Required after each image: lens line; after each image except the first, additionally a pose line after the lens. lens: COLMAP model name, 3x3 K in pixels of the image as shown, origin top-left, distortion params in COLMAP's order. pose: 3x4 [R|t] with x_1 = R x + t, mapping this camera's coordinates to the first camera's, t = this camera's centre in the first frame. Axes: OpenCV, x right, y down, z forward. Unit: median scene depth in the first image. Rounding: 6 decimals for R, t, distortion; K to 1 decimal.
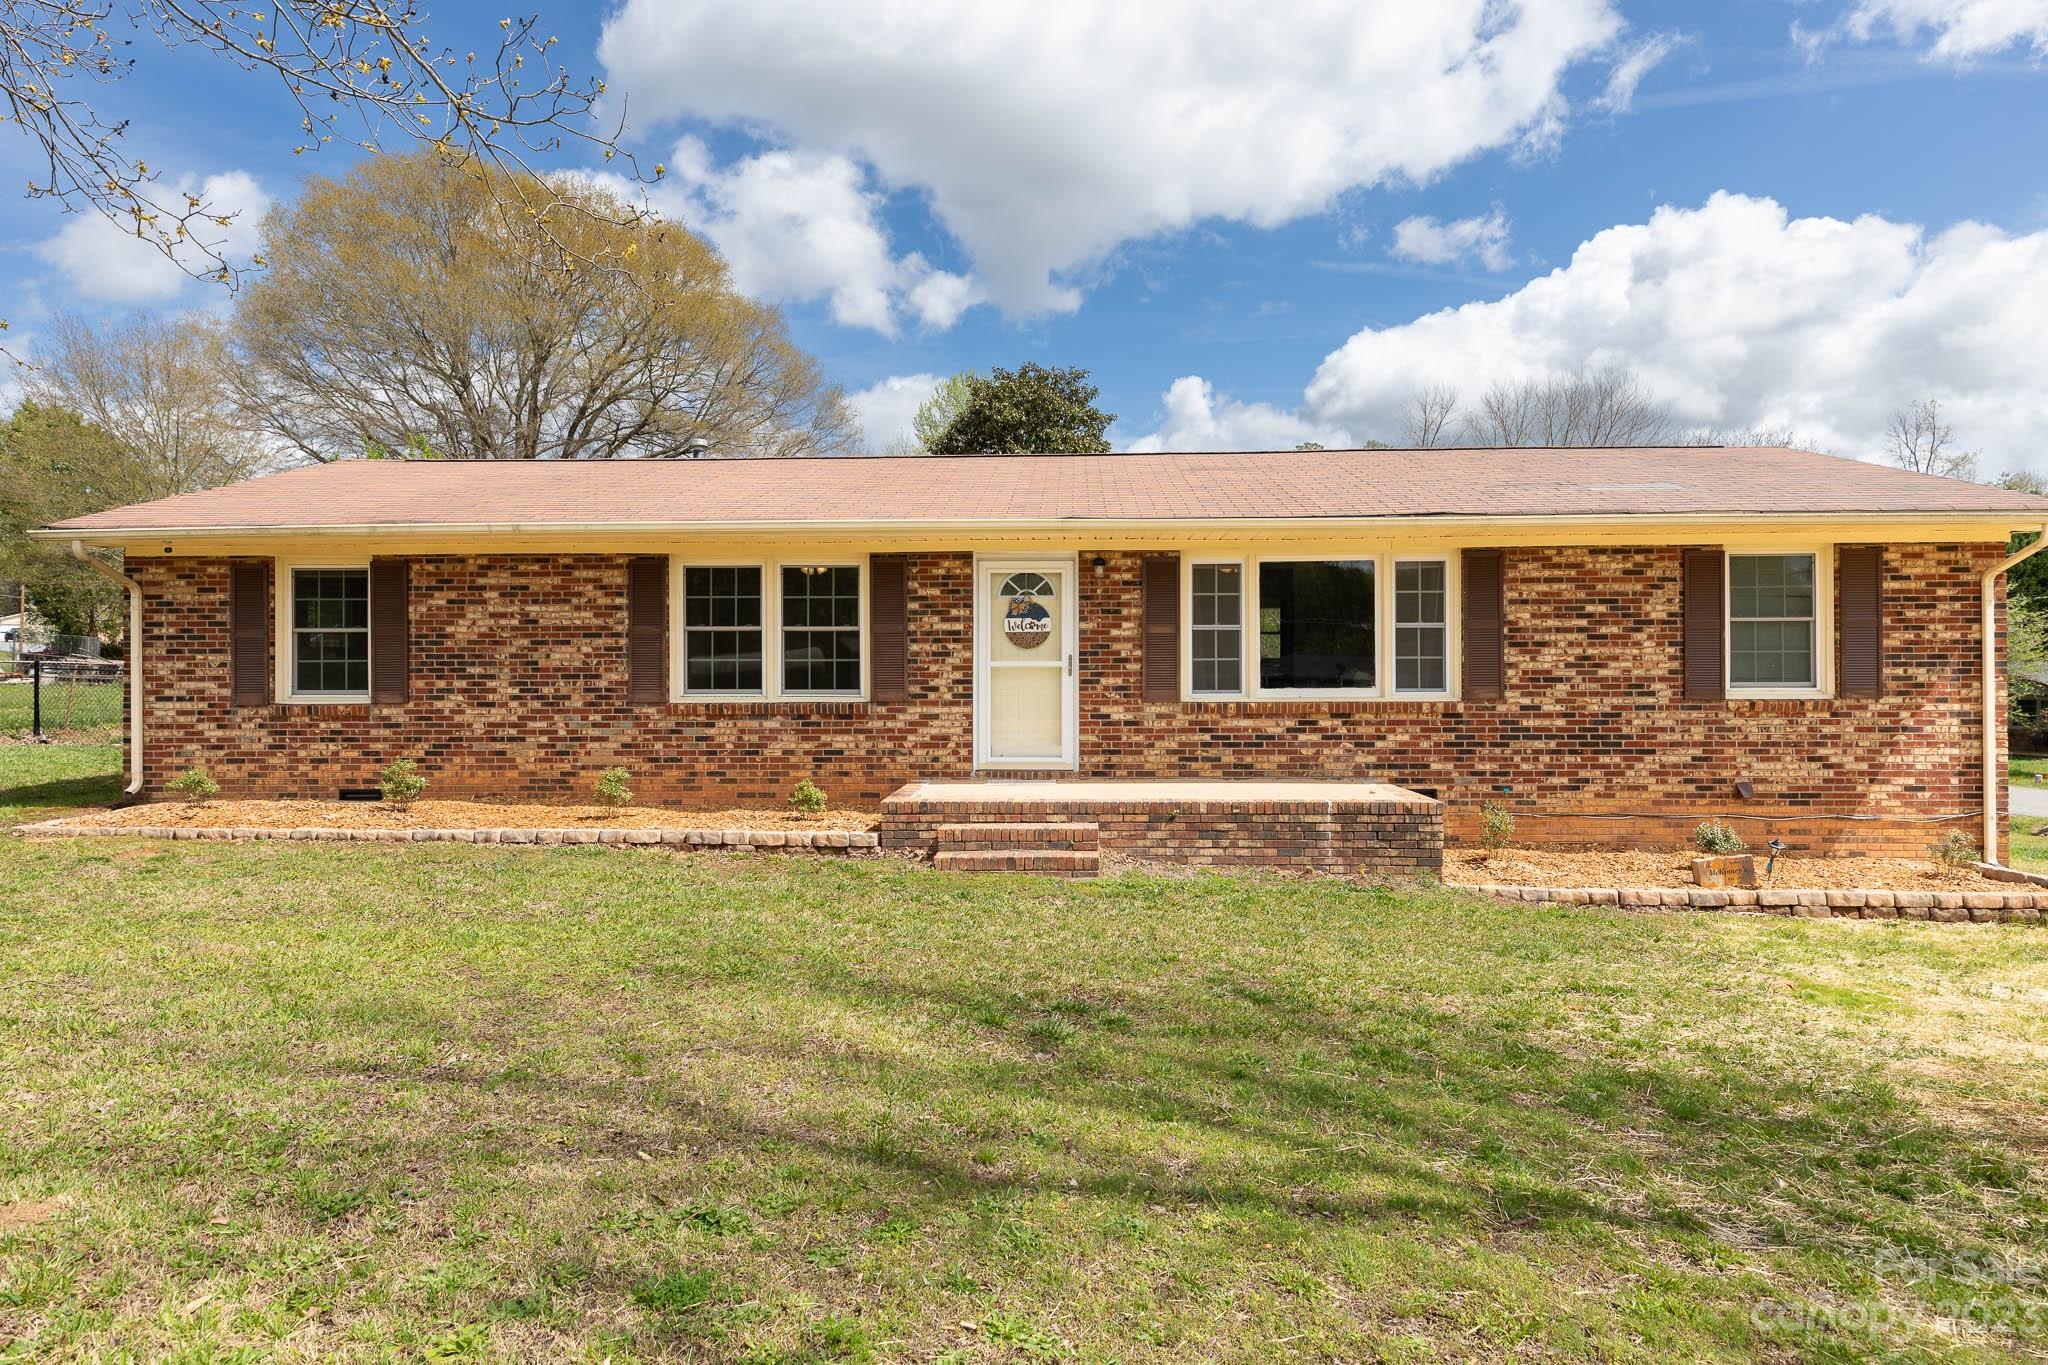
lens RADIAL K [[1181.5, 0, 974.0], [0, 1181.5, 666.9], [0, 0, 1]] dist [0.009110, -0.000311]
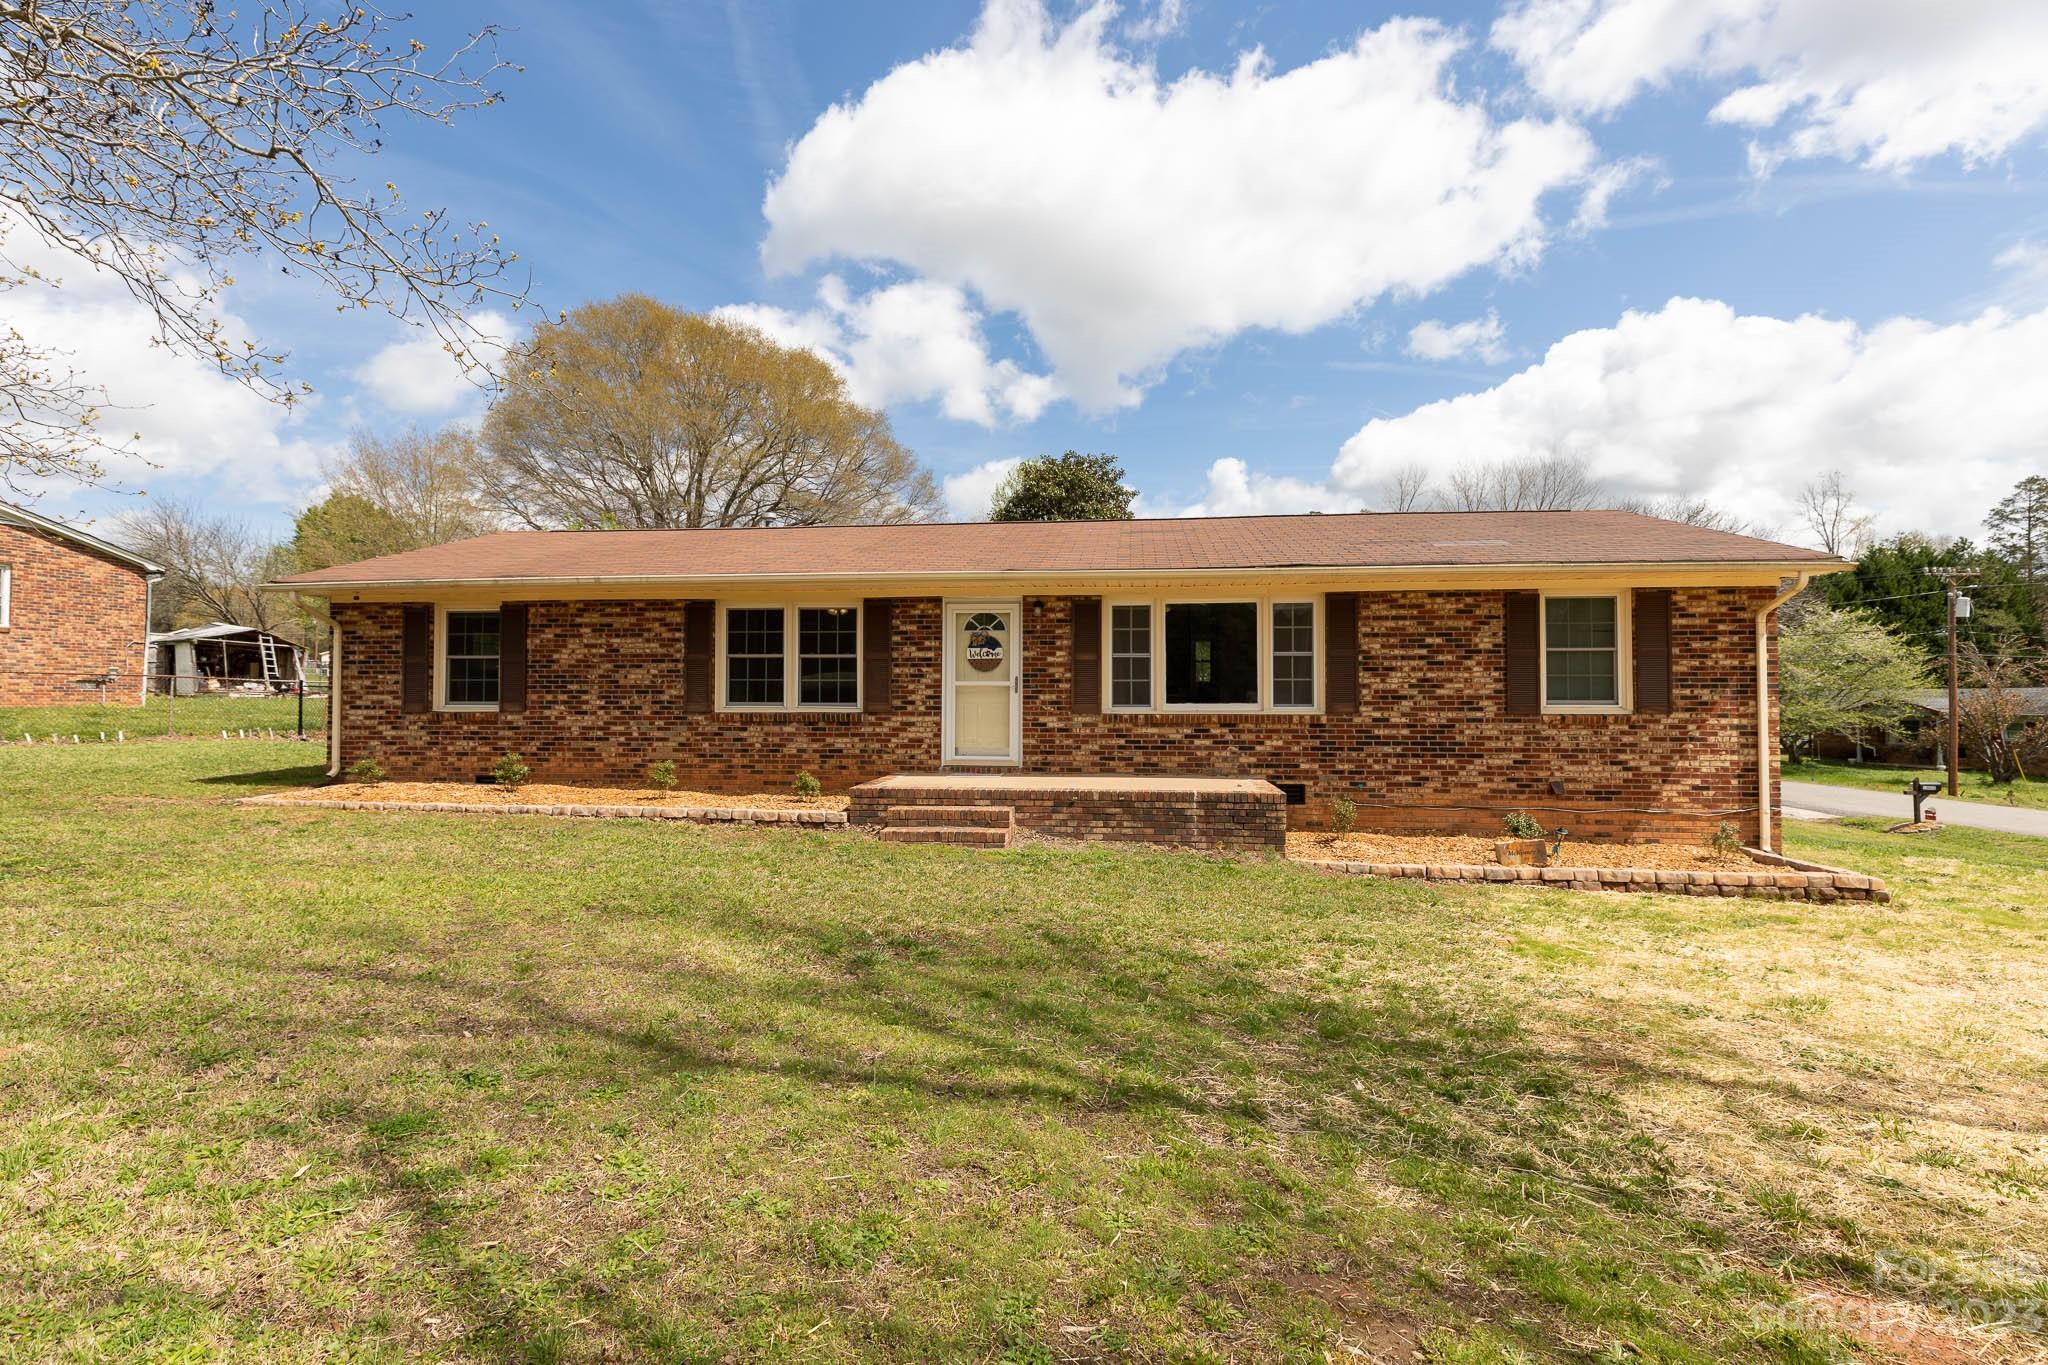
lens RADIAL K [[938.2, 0, 984.8], [0, 938.2, 676.3], [0, 0, 1]] dist [0.001684, 0.000508]
pose [[0.997031, 0.002827, -0.076955, 0.130082], [-0.003903, 0.999897, -0.013845, 0.003899], [0.076908, 0.014104, 0.996938, -0.018413]]
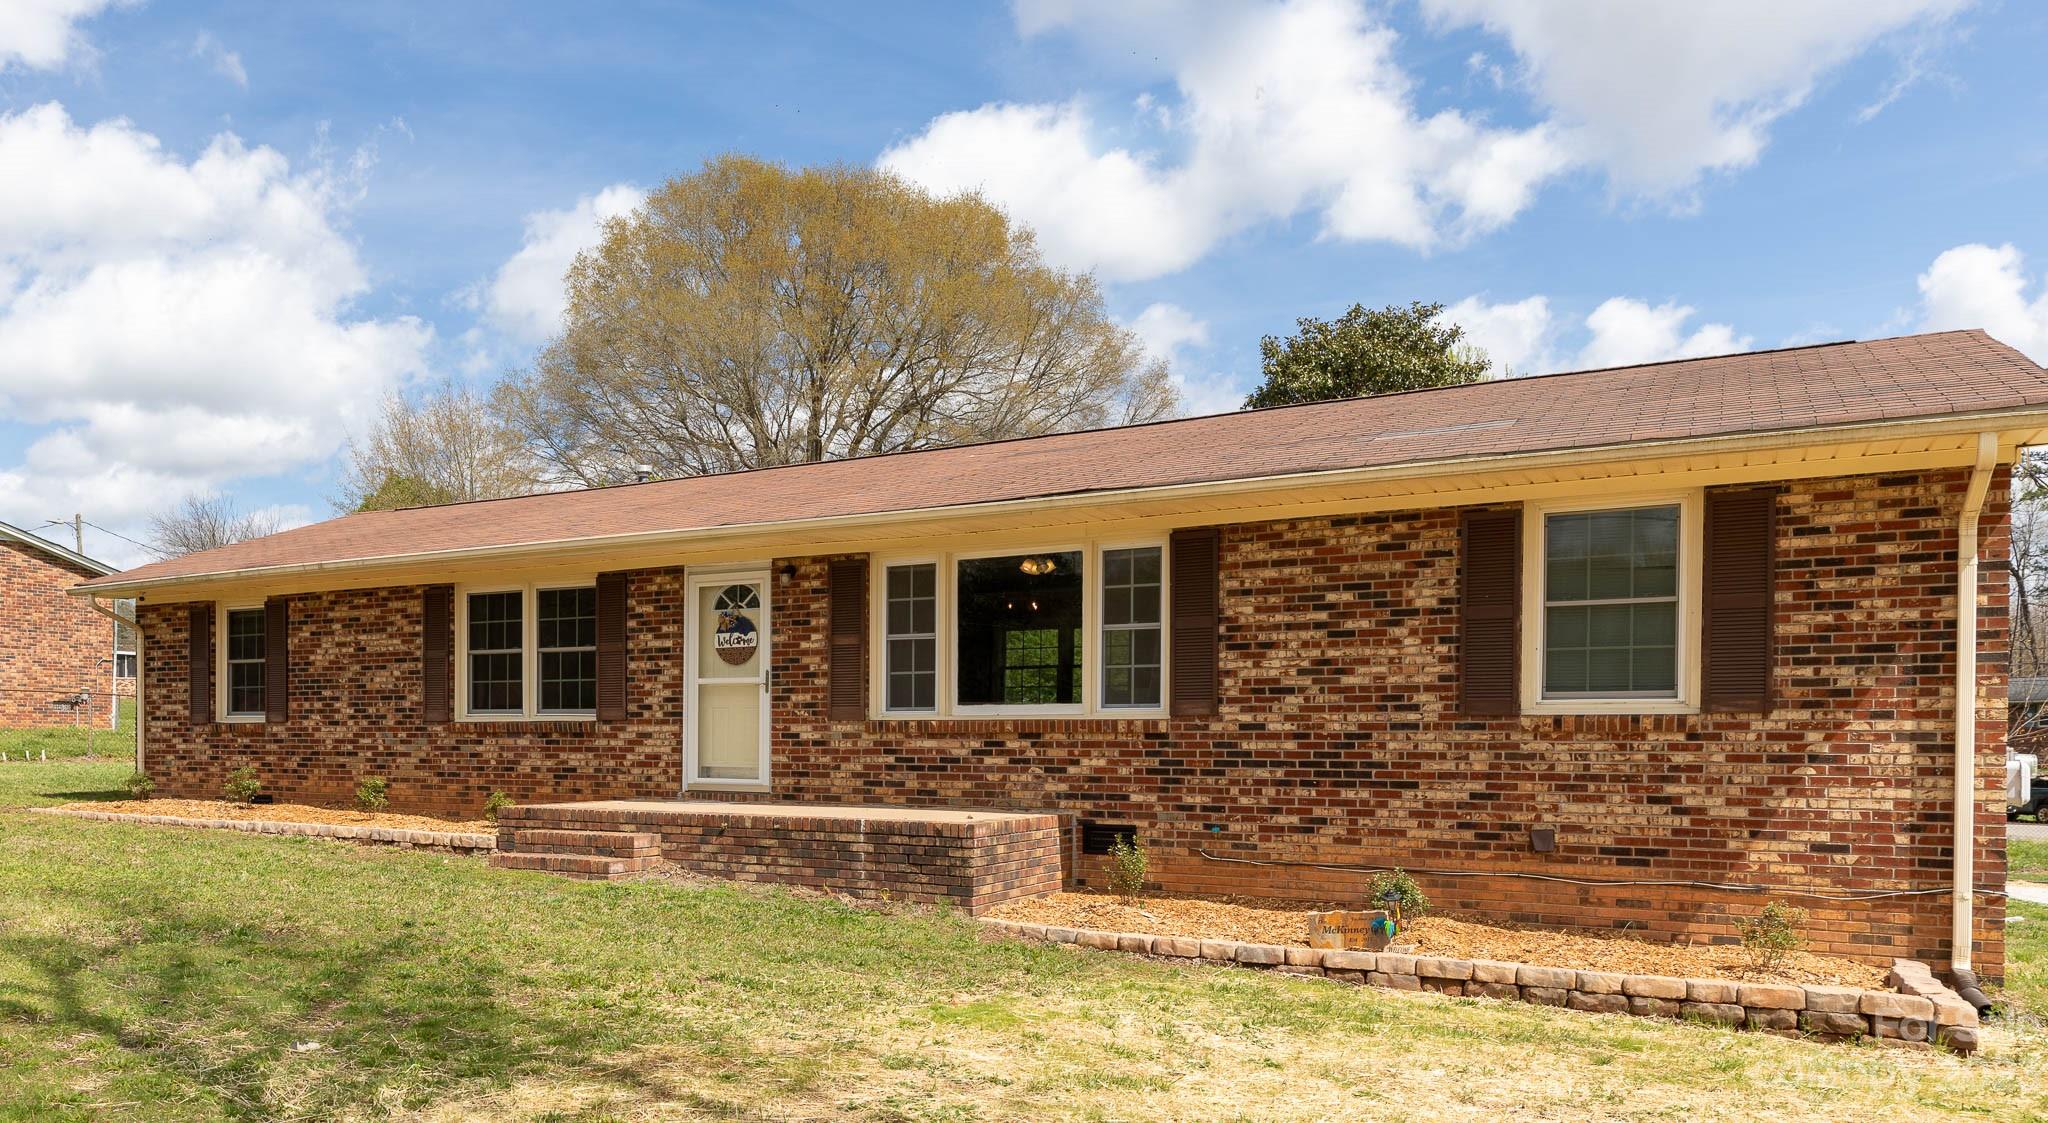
lens RADIAL K [[1517.0, 0, 647.2], [0, 1517.0, 759.4], [0, 0, 1]] dist [0.005792, 0.001985]
pose [[0.840657, 0.015094, -0.541358, 0.679525], [-0.002338, 0.999703, 0.024243, 0.032808], [0.541563, -0.019114, 0.840443, -0.069367]]
